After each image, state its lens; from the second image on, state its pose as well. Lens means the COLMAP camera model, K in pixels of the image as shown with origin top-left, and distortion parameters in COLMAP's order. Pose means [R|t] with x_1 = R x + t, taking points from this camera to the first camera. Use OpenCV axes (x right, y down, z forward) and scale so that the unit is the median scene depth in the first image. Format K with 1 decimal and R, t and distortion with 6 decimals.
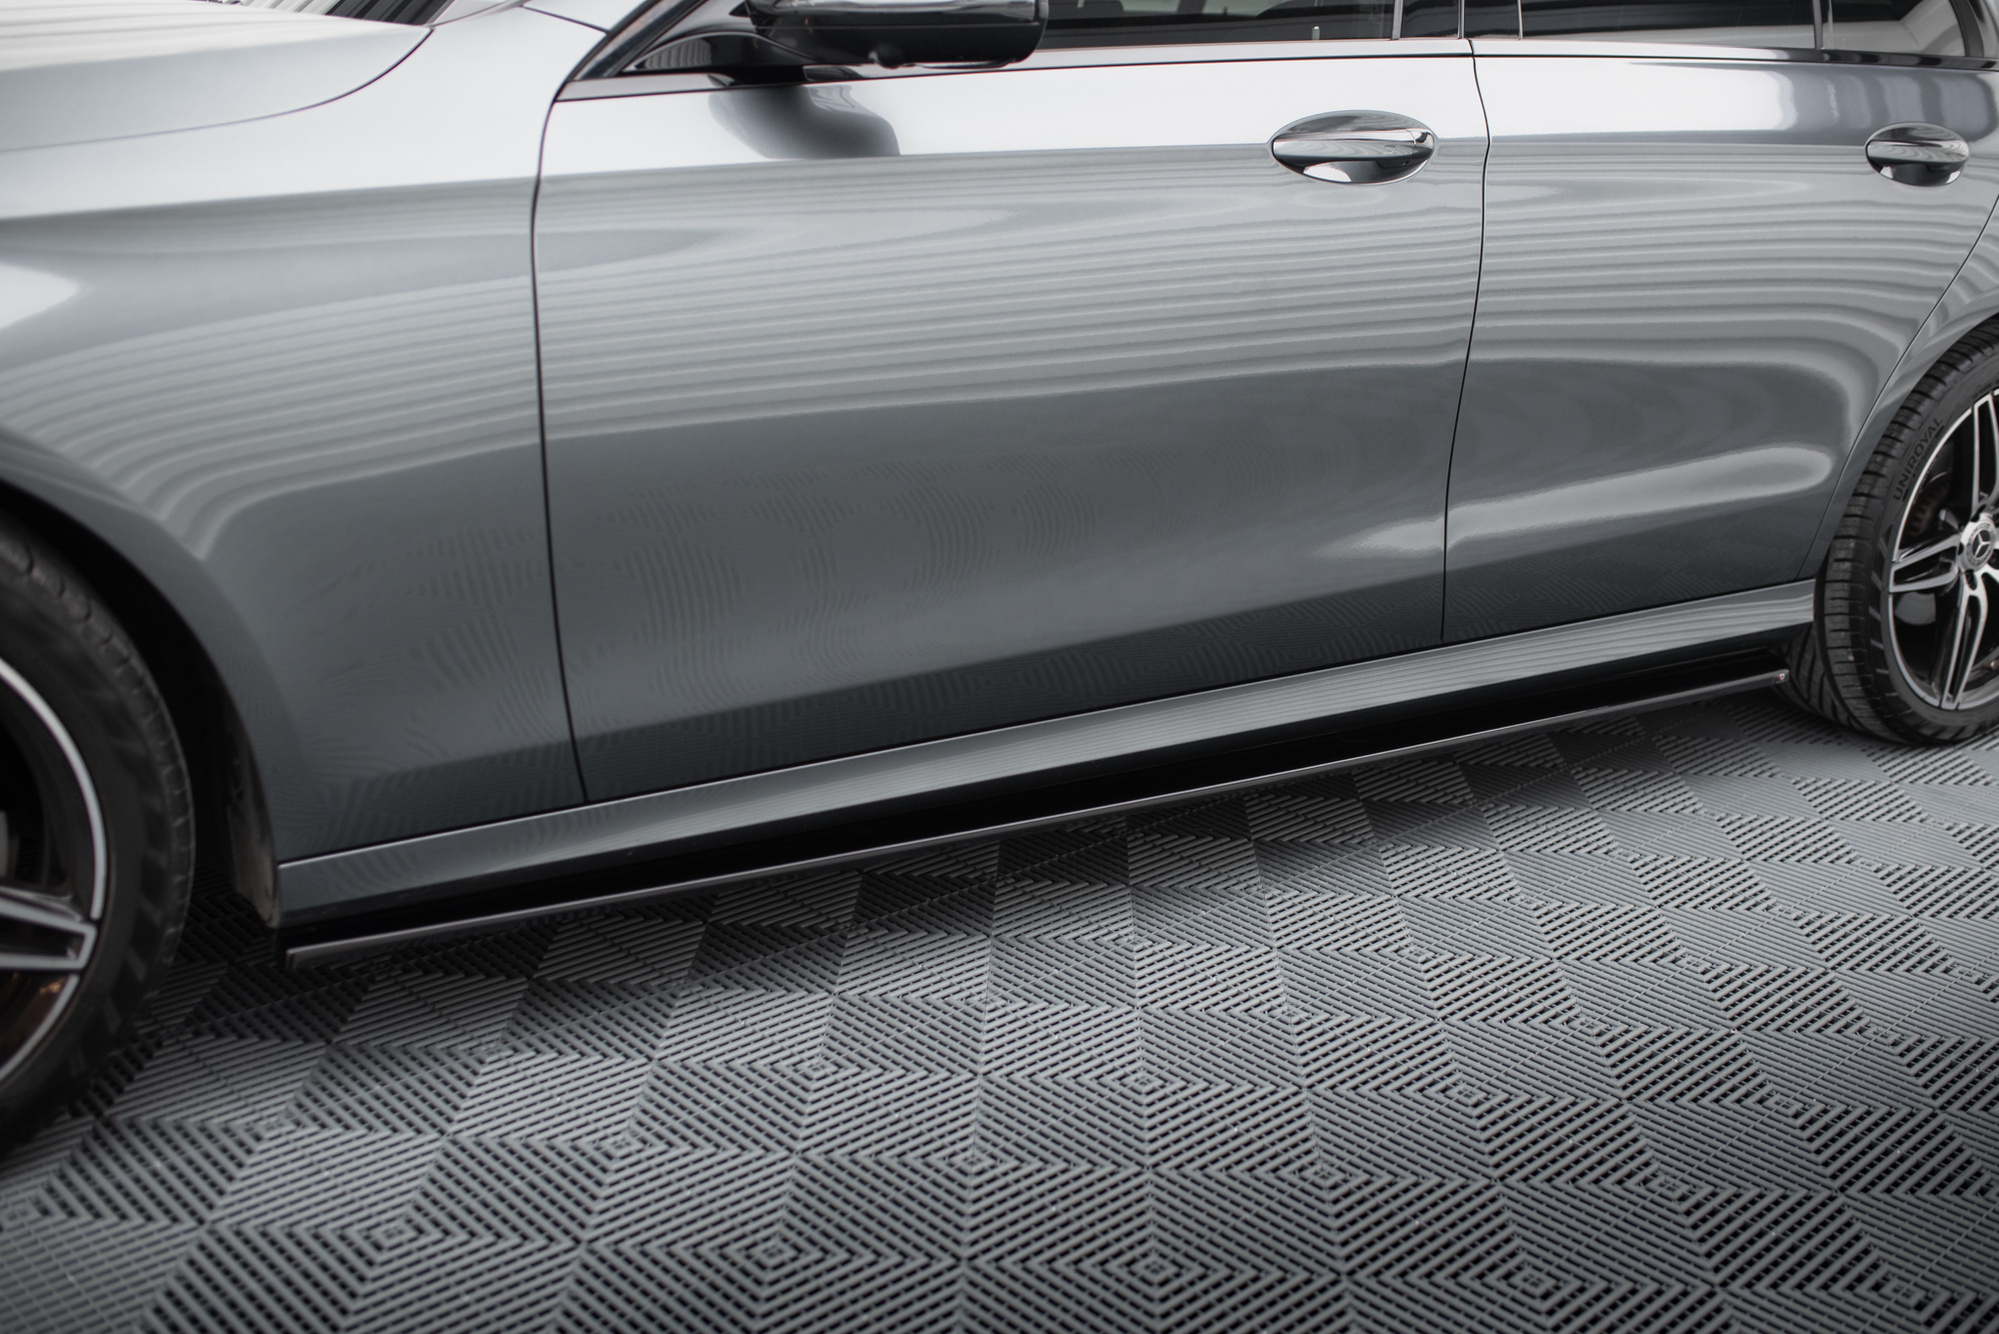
lens RADIAL K [[1967.4, 0, 999.5], [0, 1967.4, 667.0], [0, 0, 1]] dist [-0.130051, 0.145736]
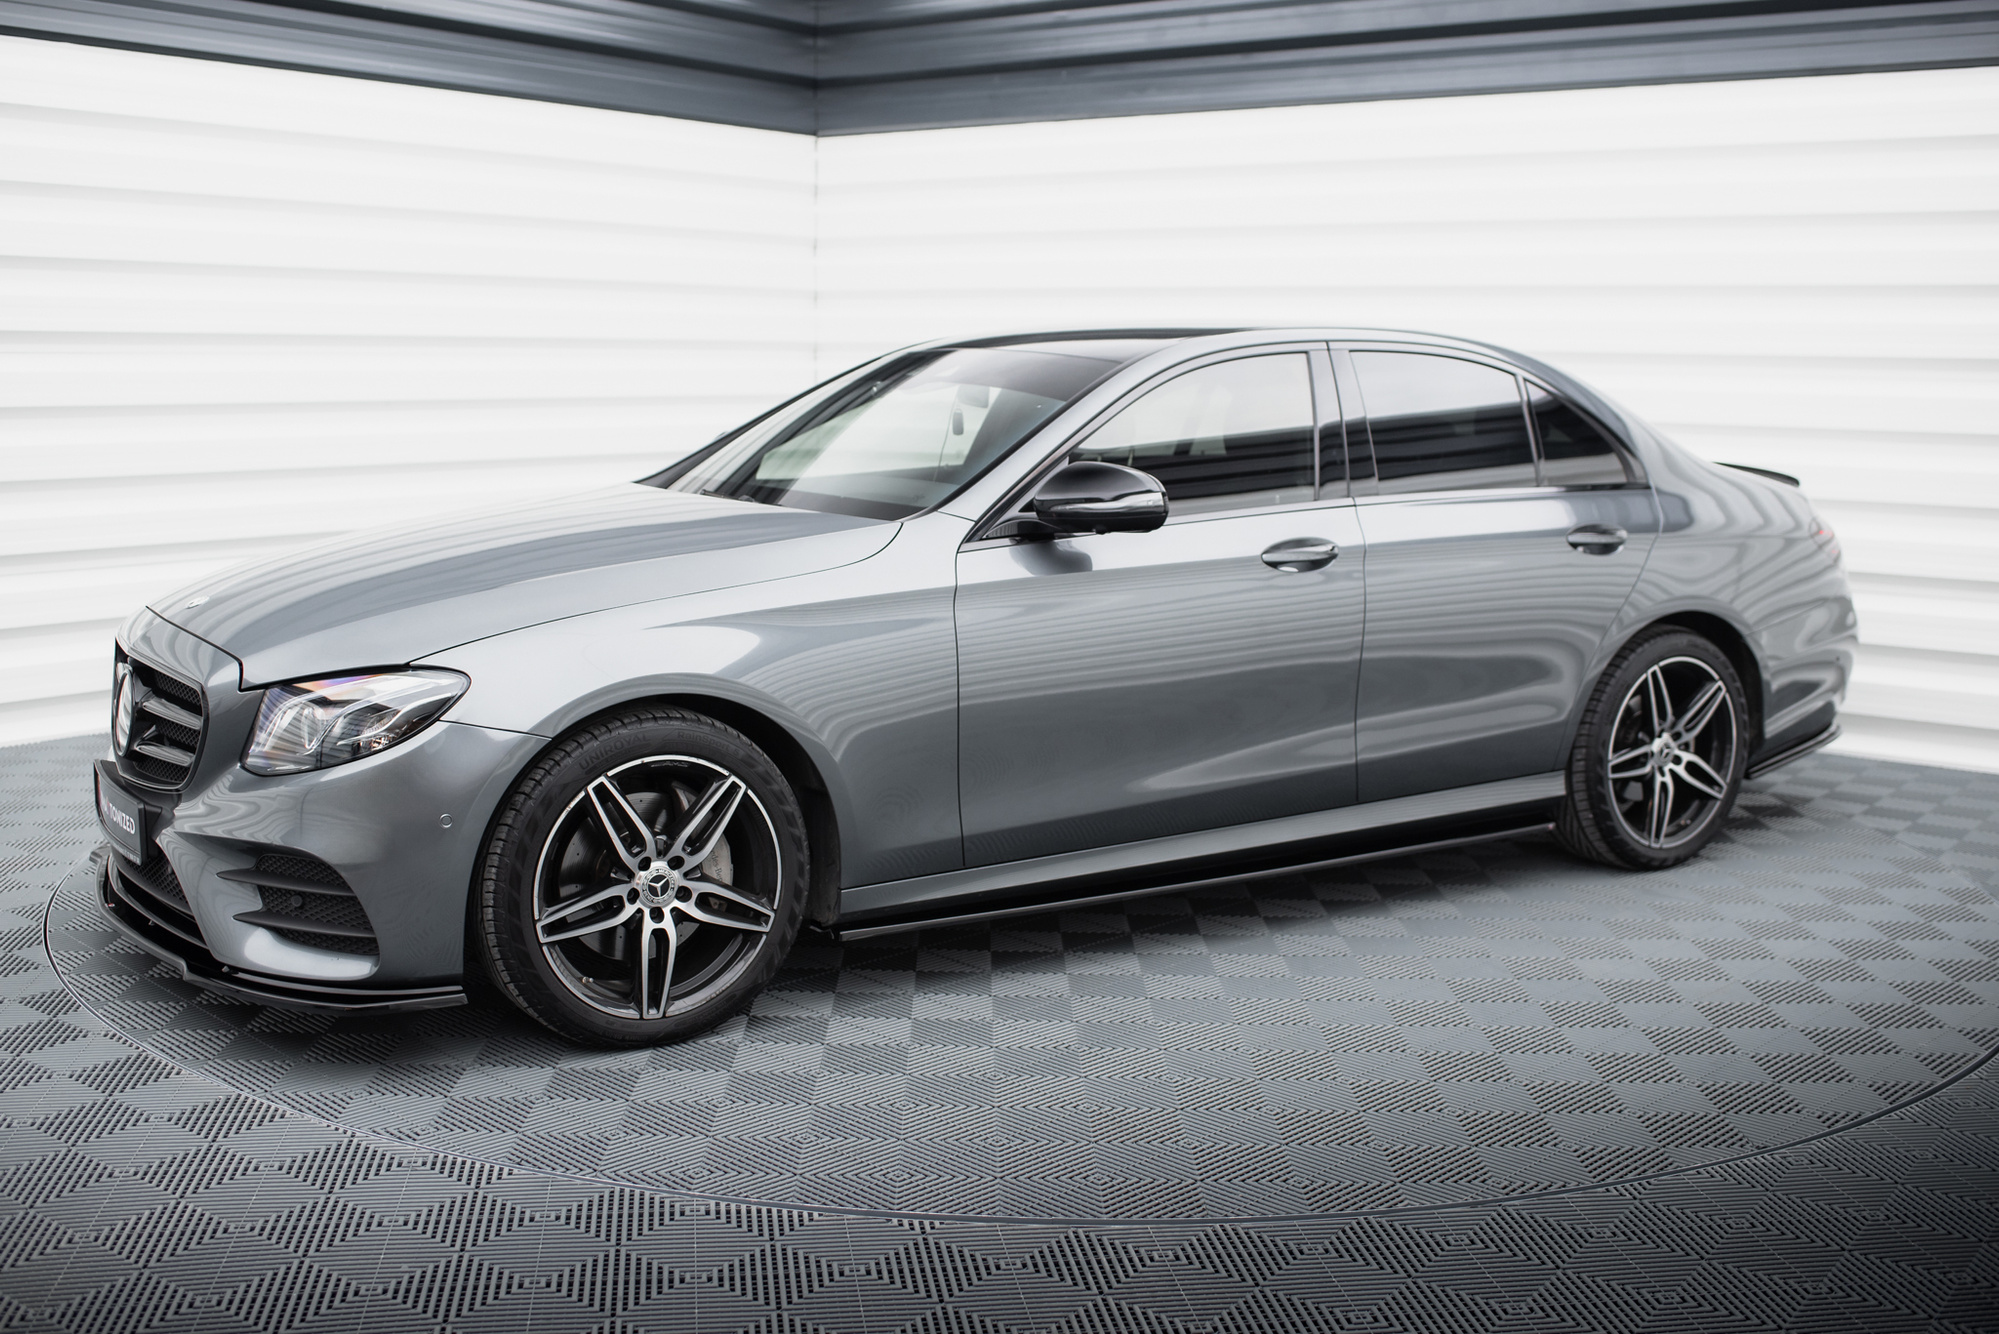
lens RADIAL K [[1967.4, 0, 999.5], [0, 1967.4, 667.0], [0, 0, 1]] dist [-0.130051, 0.145736]
pose [[0.999052, -0.027356, 0.033858, -0.189157], [0.032505, 0.986203, -0.162317, 0.160426], [-0.028951, 0.163263, 0.986158, -0.925384]]
